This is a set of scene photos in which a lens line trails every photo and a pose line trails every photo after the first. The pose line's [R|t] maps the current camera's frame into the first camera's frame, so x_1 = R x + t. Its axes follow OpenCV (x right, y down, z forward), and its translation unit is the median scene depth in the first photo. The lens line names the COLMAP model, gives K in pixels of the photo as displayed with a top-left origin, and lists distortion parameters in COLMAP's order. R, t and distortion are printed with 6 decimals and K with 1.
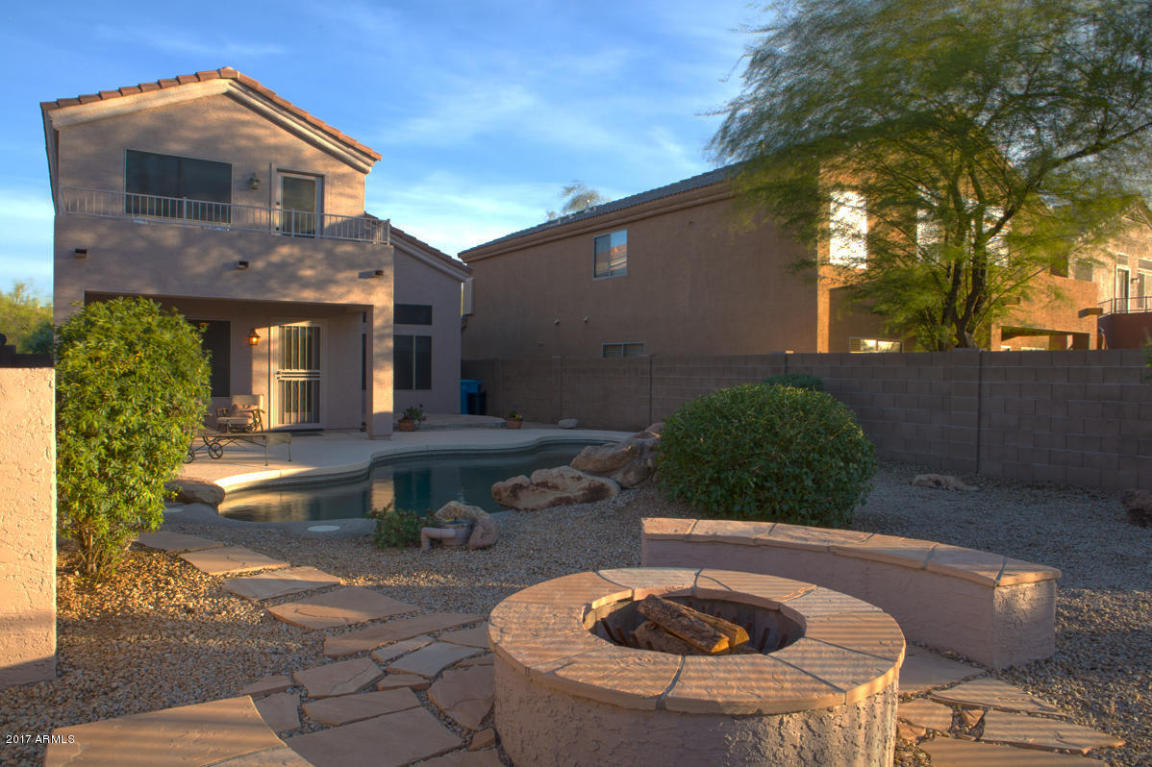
lens RADIAL K [[789.3, 0, 576.0], [0, 789.3, 383.5], [0, 0, 1]] dist [-0.056936, 0.001226]
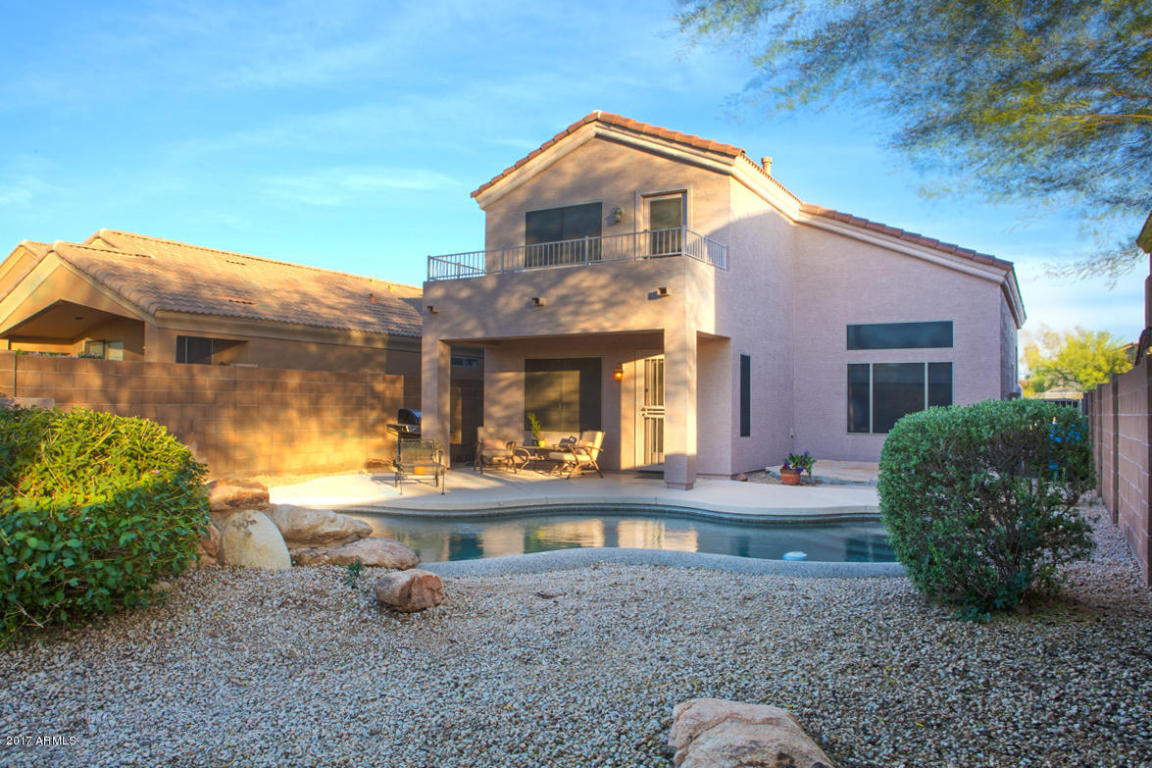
lens RADIAL K [[789.3, 0, 576.0], [0, 789.3, 384.0], [0, 0, 1]] dist [-0.056936, 0.001226]
pose [[0.437557, -0.031200, -0.898649, 0.445496], [-0.022392, 0.998710, -0.045576, 0.001245], [0.898912, 0.040065, 0.436294, 0.518160]]
